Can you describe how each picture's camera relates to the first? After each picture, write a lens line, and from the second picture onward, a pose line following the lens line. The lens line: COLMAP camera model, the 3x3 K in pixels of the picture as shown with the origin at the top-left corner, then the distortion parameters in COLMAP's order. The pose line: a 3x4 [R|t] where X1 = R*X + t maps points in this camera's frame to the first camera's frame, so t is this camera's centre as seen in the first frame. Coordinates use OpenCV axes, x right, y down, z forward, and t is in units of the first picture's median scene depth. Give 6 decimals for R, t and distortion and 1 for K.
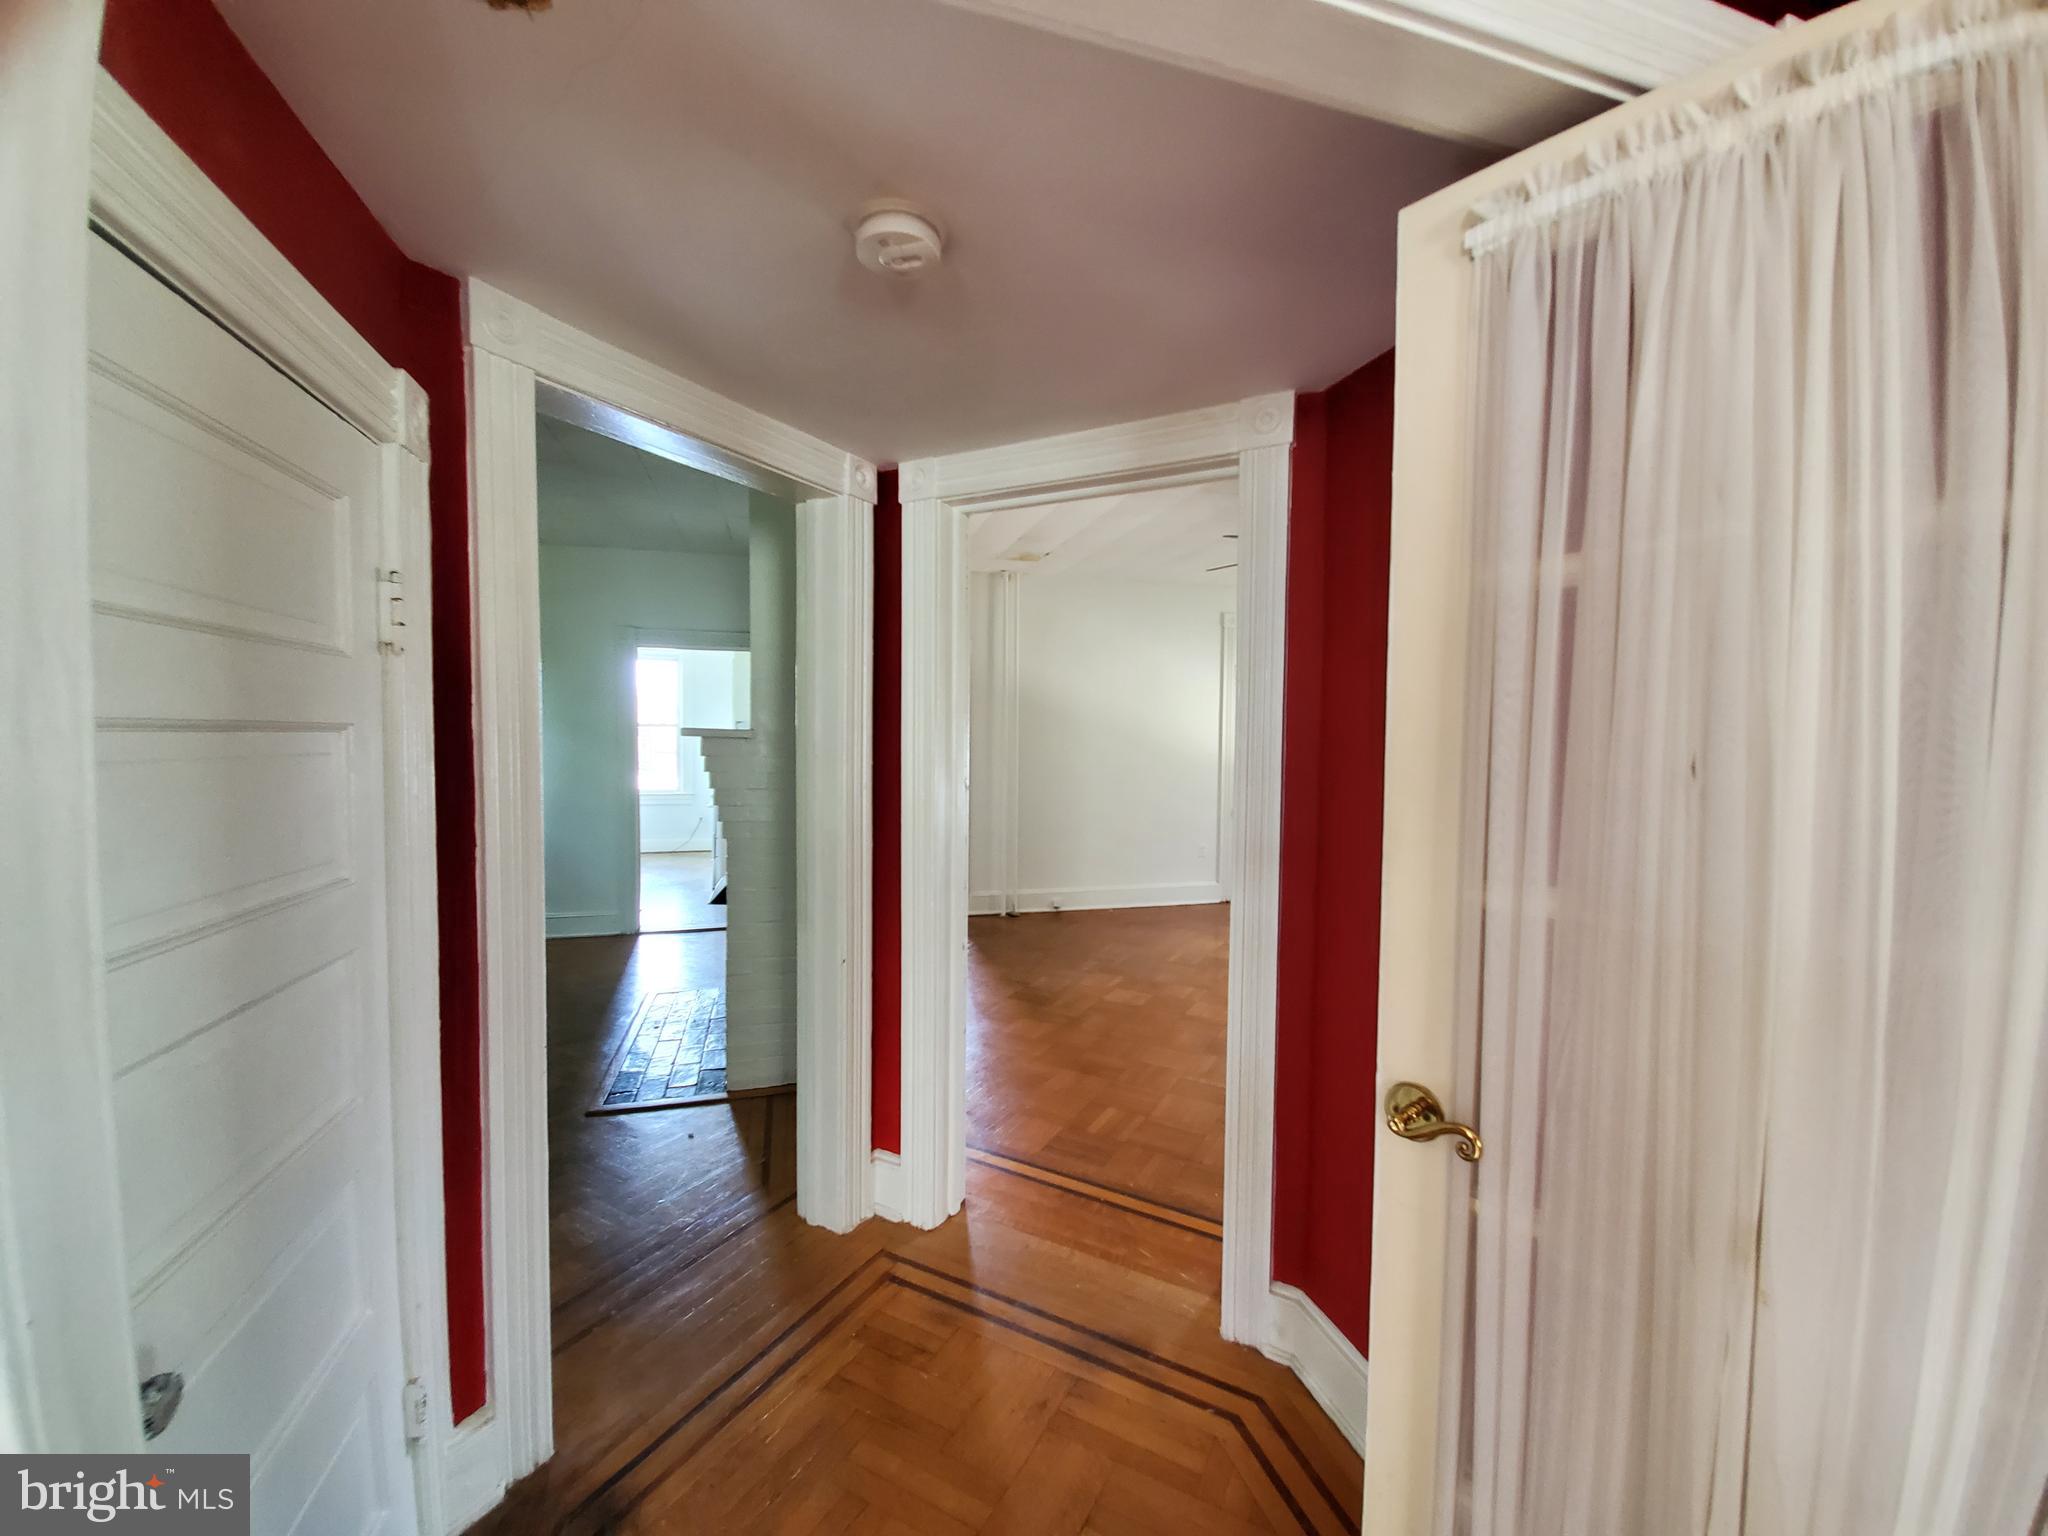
lens RADIAL K [[809.6, 0, 1033.1], [0, 809.6, 777.4], [0, 0, 1]] dist [0.002394, -0.010826]
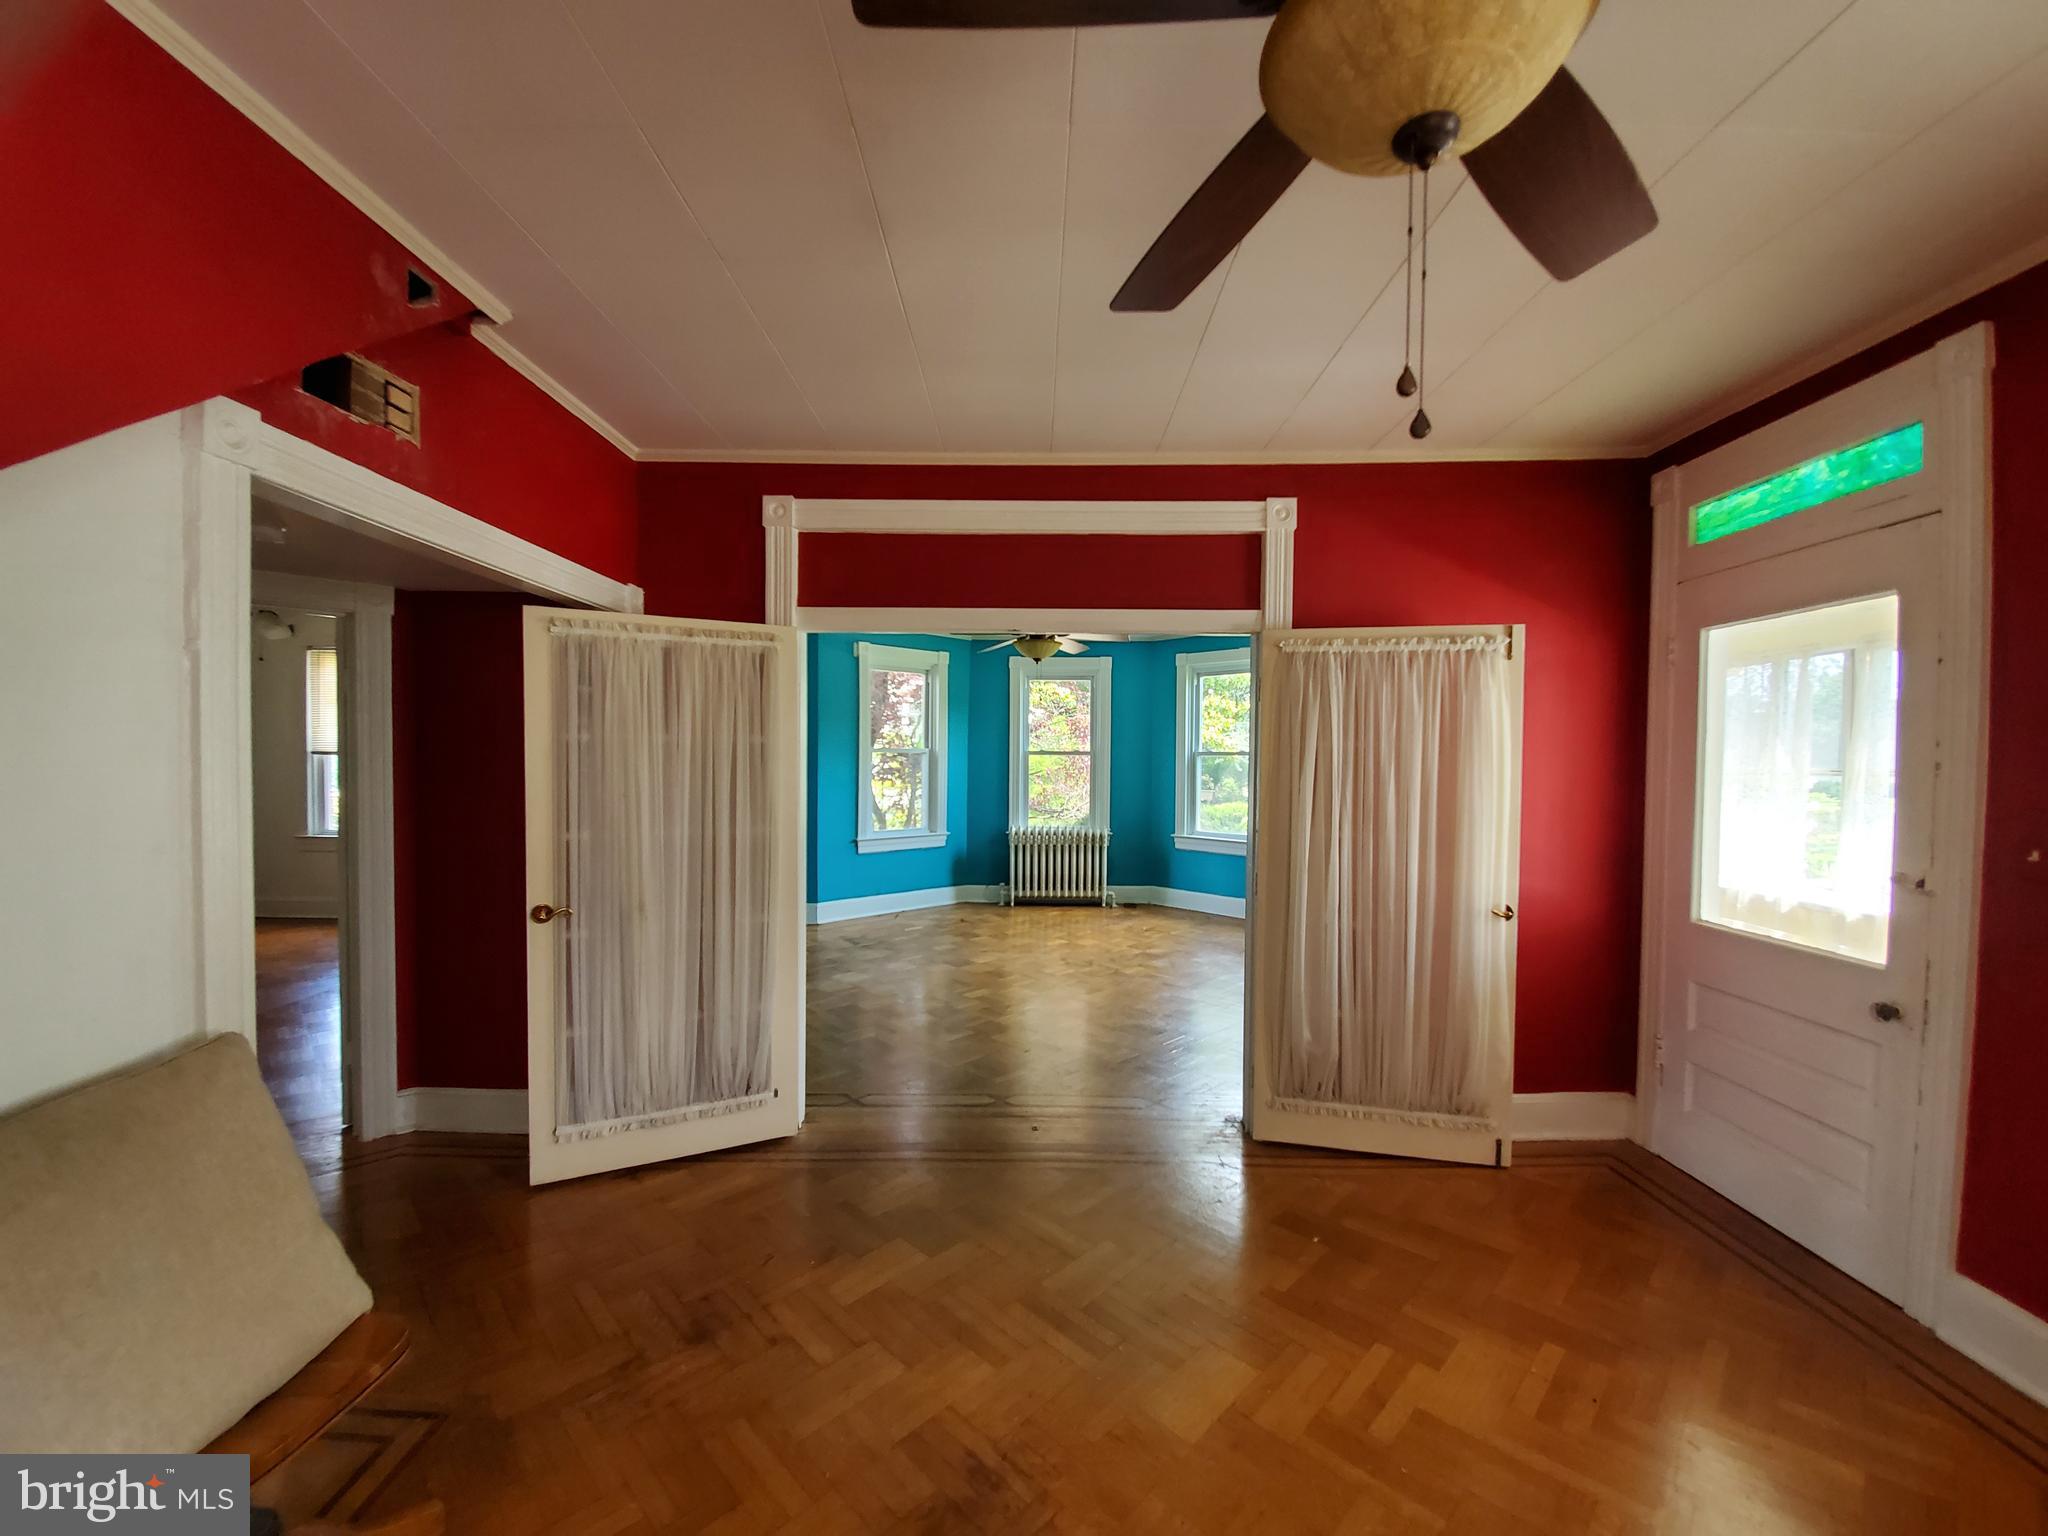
lens RADIAL K [[809.6, 0, 1033.1], [0, 809.6, 777.4], [0, 0, 1]] dist [0.002394, -0.010826]
pose [[0.316861, -0.029625, 0.948009, -1.041543], [0.040358, 0.999028, 0.017730, -0.036106], [-0.947613, 0.032641, 0.317749, -0.982240]]
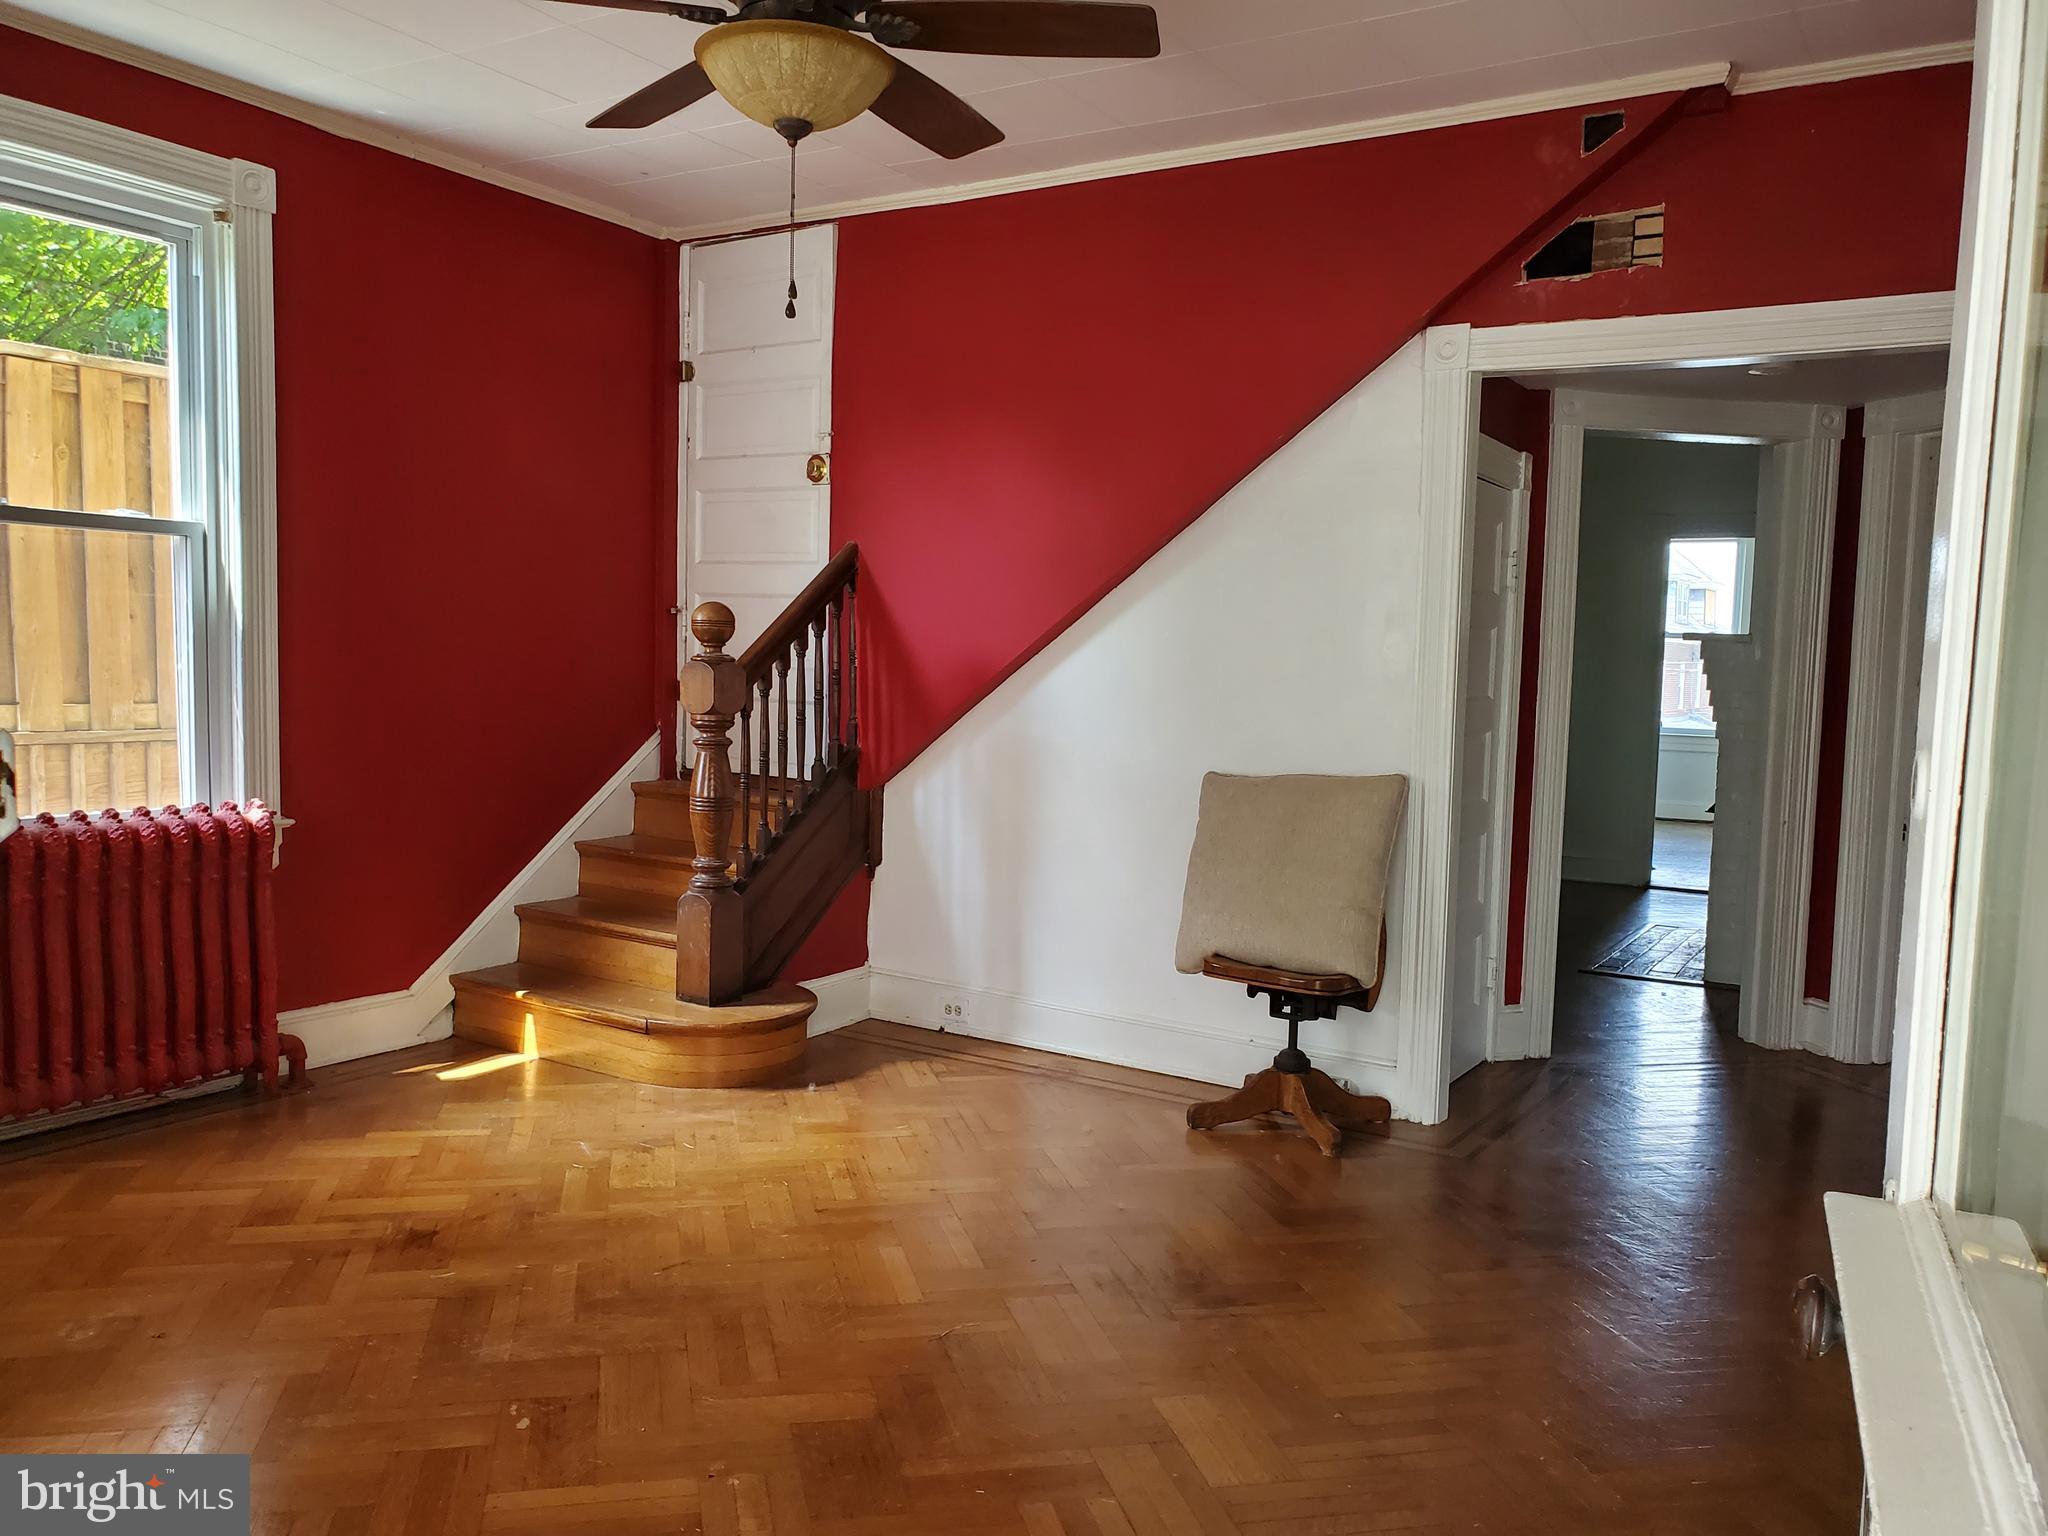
lens RADIAL K [[1556.1, 0, 1024.0], [0, 1556.1, 768.0], [0, 0, 1]] dist [-0.007226, -0.003138]
pose [[0.647077, 0.064689, -0.759675, 1.141116], [-0.051820, 0.997822, 0.040829, 0.155934], [0.760661, 0.012947, 0.649020, -1.988502]]
